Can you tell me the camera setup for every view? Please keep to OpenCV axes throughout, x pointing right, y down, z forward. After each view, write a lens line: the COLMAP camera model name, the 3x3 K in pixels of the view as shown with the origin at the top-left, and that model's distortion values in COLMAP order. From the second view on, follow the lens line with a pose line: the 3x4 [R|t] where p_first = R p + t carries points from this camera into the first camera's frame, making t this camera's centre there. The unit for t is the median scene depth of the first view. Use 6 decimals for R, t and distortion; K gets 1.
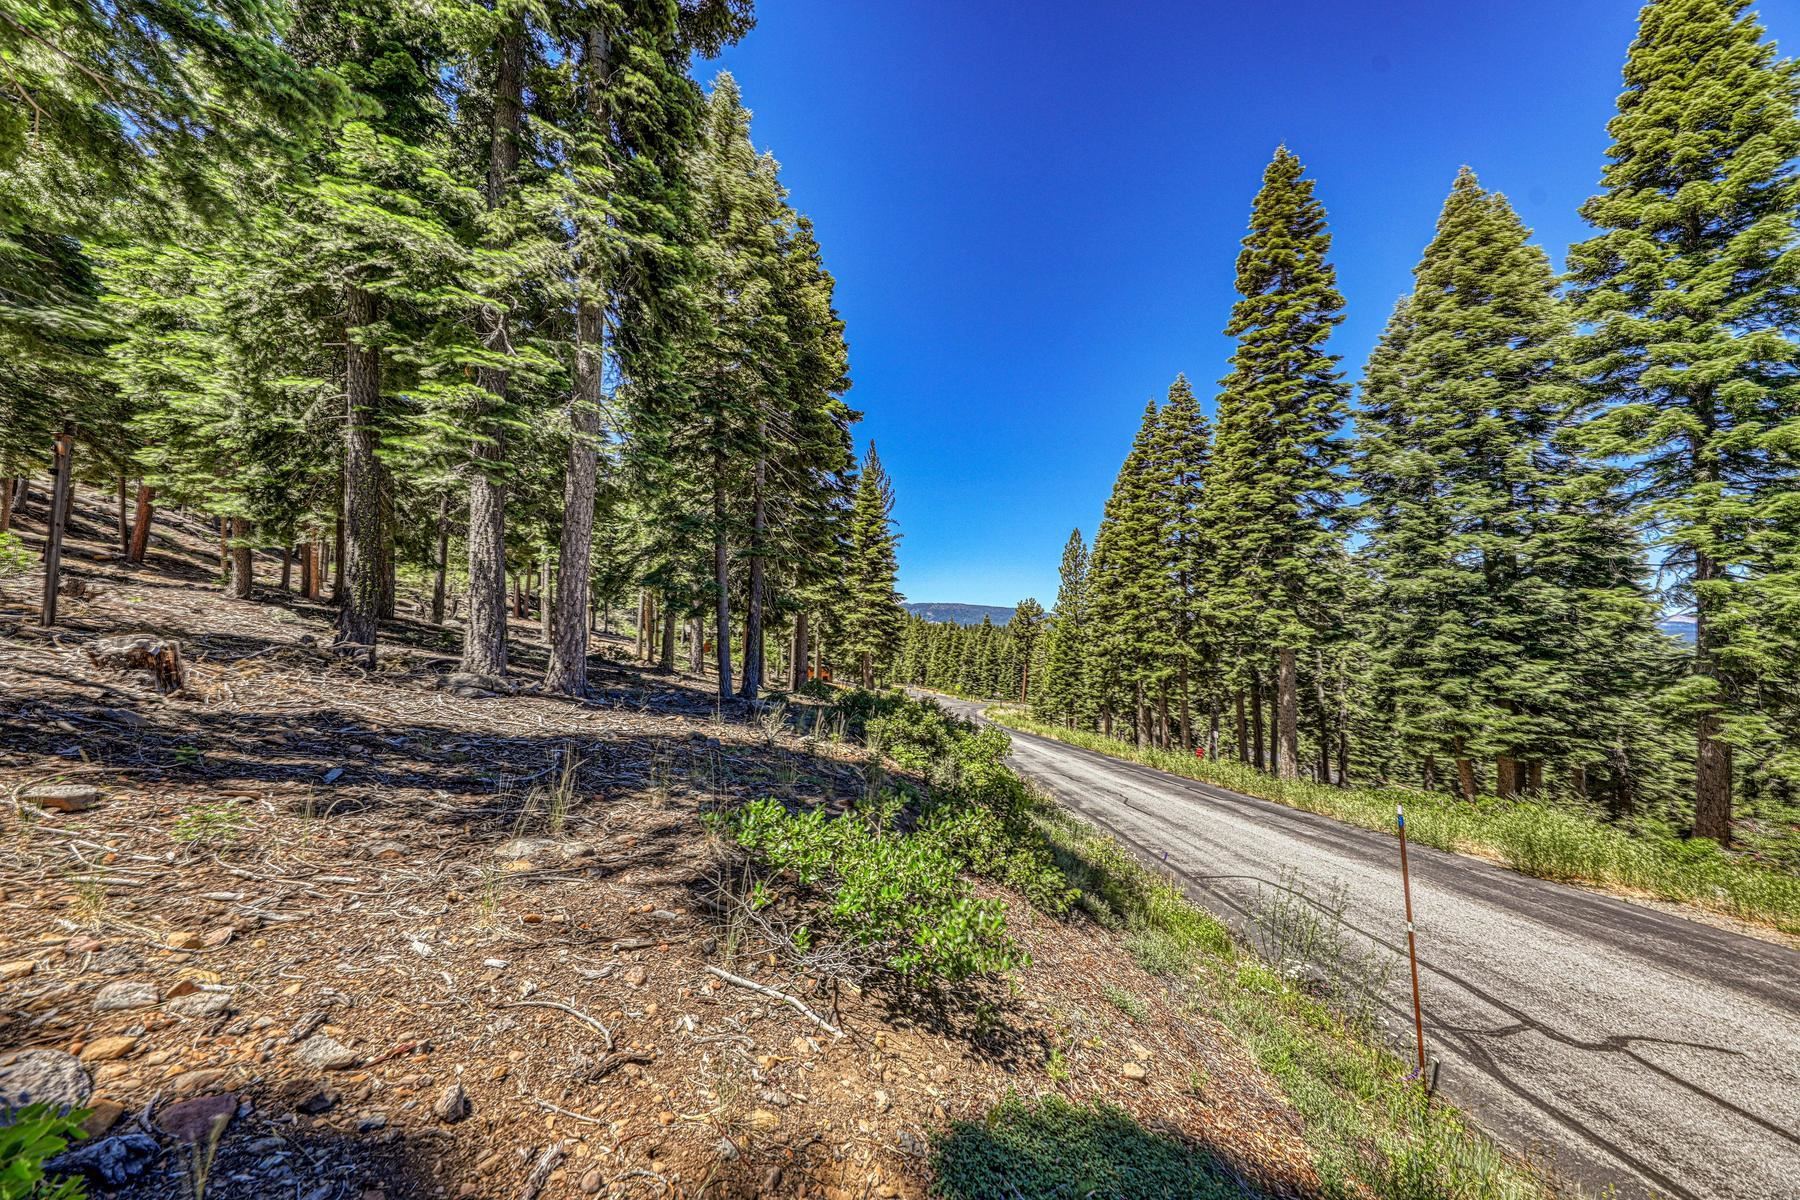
lens RADIAL K [[613.9, 0, 903.6], [0, 613.9, 604.8], [0, 0, 1]] dist [0.000821, -0.000757]
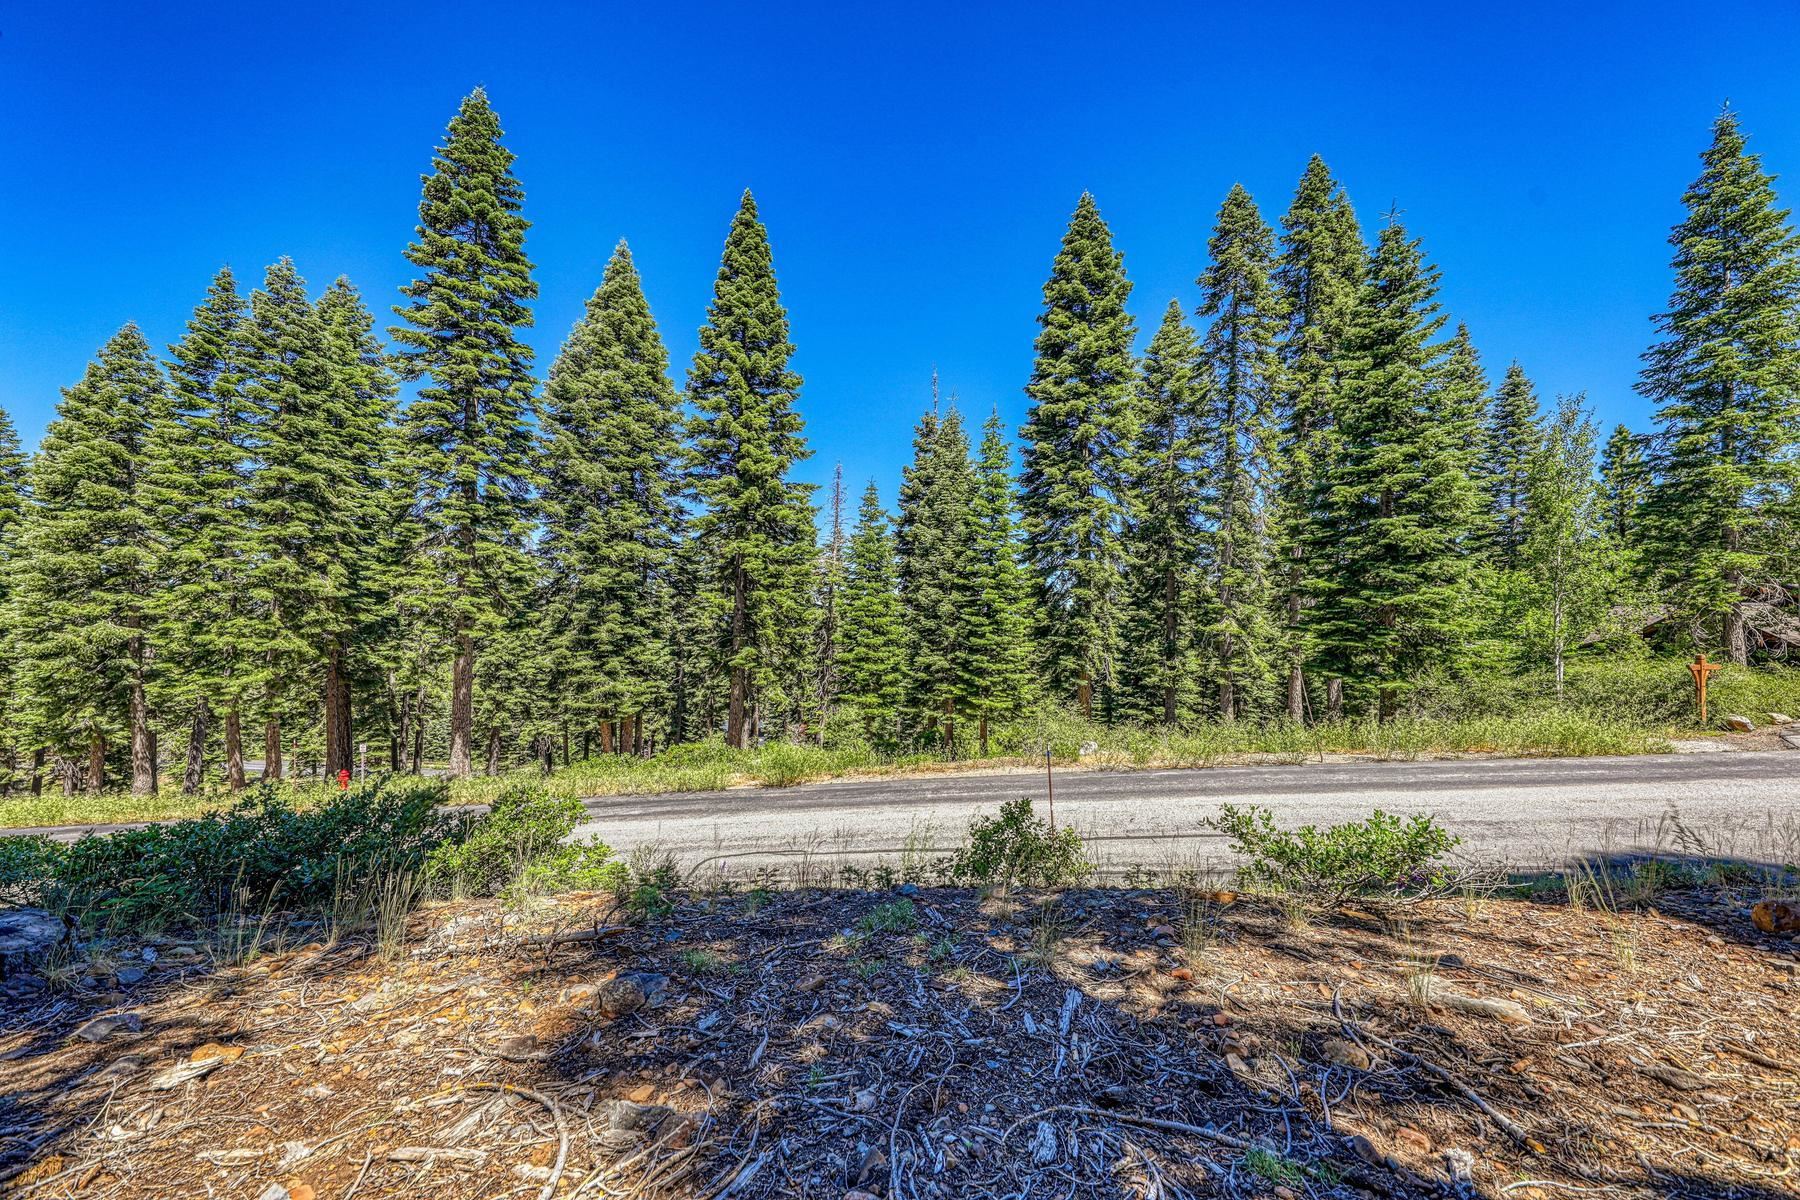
lens RADIAL K [[613.9, 0, 900.7], [0, 613.9, 606.6], [0, 0, 1]] dist [0.000821, -0.000757]
pose [[0.148040, 0.004909, 0.988969, -0.230759], [-0.053481, 0.998564, 0.003049, -0.016393], [-0.987534, -0.053342, 0.148090, 0.246332]]
